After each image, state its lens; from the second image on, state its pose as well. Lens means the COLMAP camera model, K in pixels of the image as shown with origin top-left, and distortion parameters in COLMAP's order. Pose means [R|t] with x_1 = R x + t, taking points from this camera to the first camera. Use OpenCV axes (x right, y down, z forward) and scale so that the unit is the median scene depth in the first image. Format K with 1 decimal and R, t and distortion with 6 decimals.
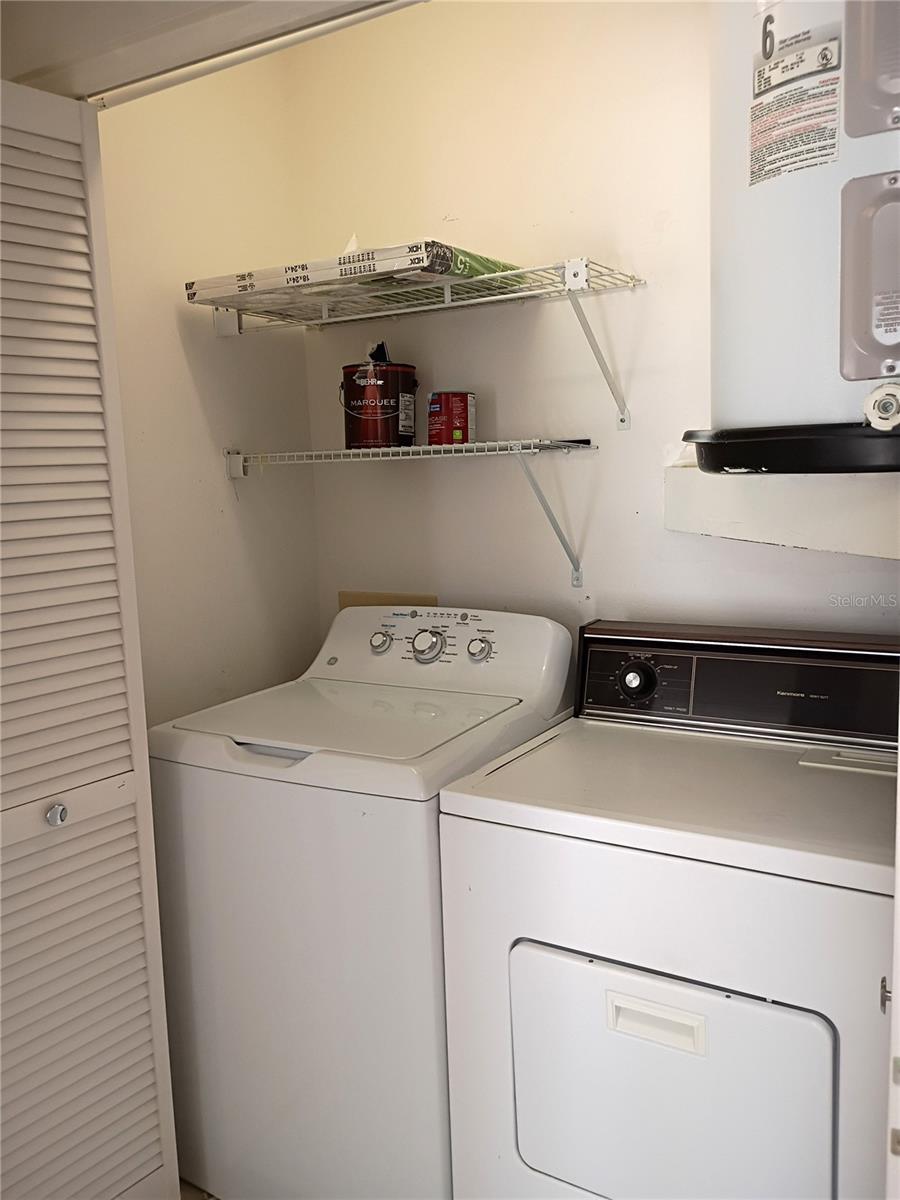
lens RADIAL K [[1089.2, 0, 466.9], [0, 1089.2, 601.3], [0, 0, 1]] dist [0.069312, -0.159375]
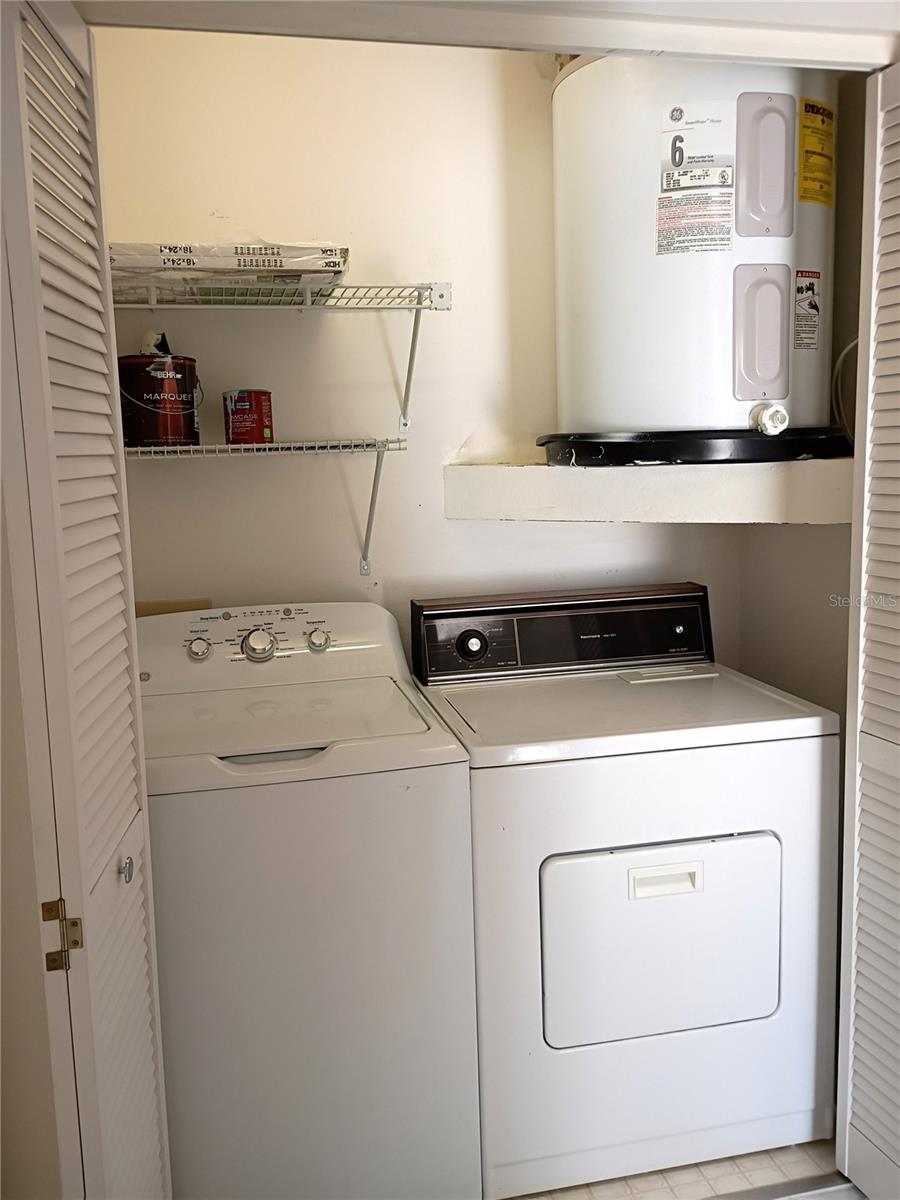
lens RADIAL K [[1089.2, 0, 466.9], [0, 1089.2, 601.3], [0, 0, 1]] dist [0.069312, -0.159375]
pose [[0.669361, -0.086274, 0.737911, -0.733232], [0.100874, 0.994591, 0.024780, -0.004430], [-0.736057, 0.057849, 0.674443, 0.213227]]
